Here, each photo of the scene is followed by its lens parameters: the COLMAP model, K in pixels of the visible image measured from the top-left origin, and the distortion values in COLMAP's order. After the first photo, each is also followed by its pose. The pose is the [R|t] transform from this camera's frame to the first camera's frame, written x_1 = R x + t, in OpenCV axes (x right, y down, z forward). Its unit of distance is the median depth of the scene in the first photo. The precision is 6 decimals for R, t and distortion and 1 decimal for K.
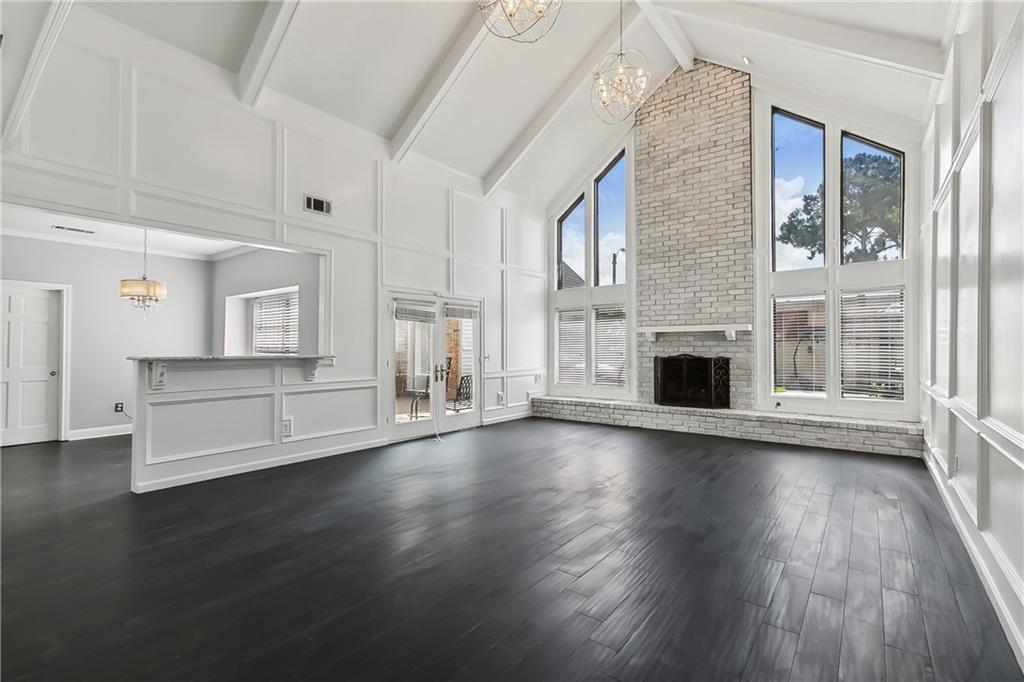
lens RADIAL K [[462.4, 0, 515.1], [0, 462.4, 338.3], [0, 0, 1]] dist [-0.004651, 0.009624]
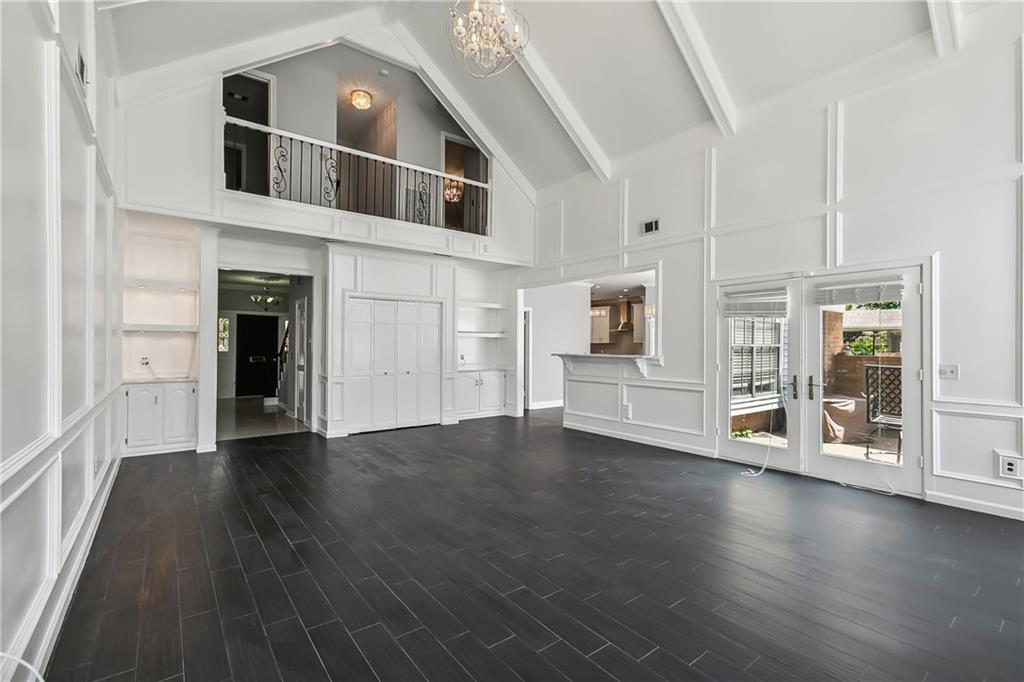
lens RADIAL K [[460.2, 0, 525.7], [0, 460.2, 343.1], [0, 0, 1]] dist [-0.002999, 0.000161]
pose [[-0.237519, -0.012271, -0.971305, 0.584021], [0.012414, 0.999800, -0.015666, 0.013774], [0.971303, -0.015779, -0.237320, 0.729955]]
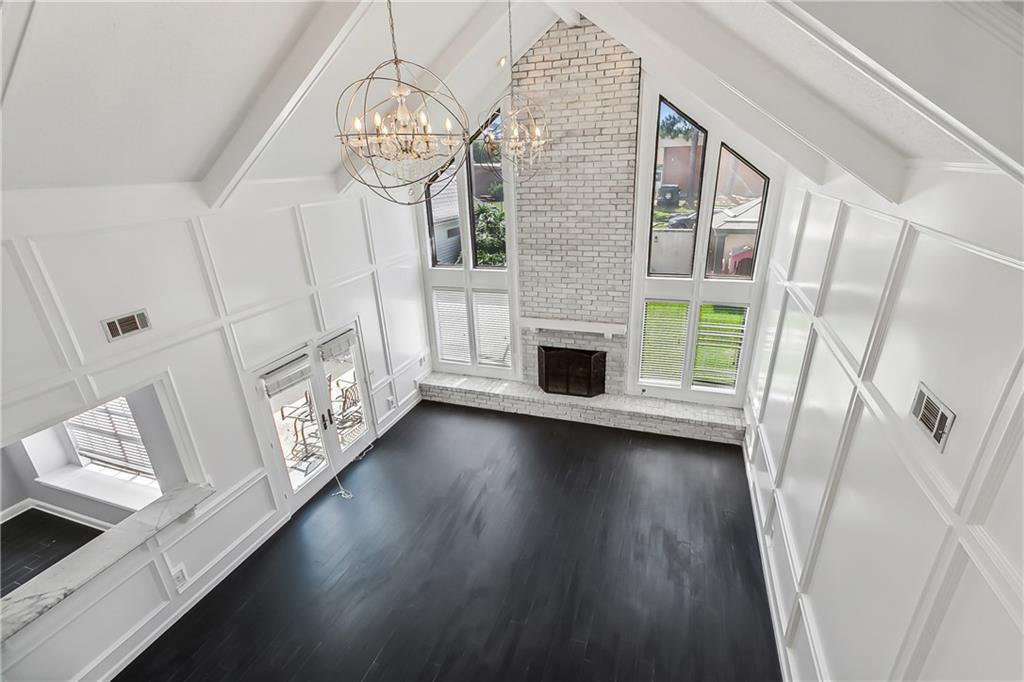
lens RADIAL K [[461.3, 0, 513.6], [0, 461.3, 343.8], [0, 0, 1]] dist [-0.027231, 0.035896]
pose [[0.949295, -0.149284, 0.276682, -0.039411], [0.033143, 0.922687, 0.384122, -0.392875], [-0.312634, -0.355475, 0.880850, 0.116802]]
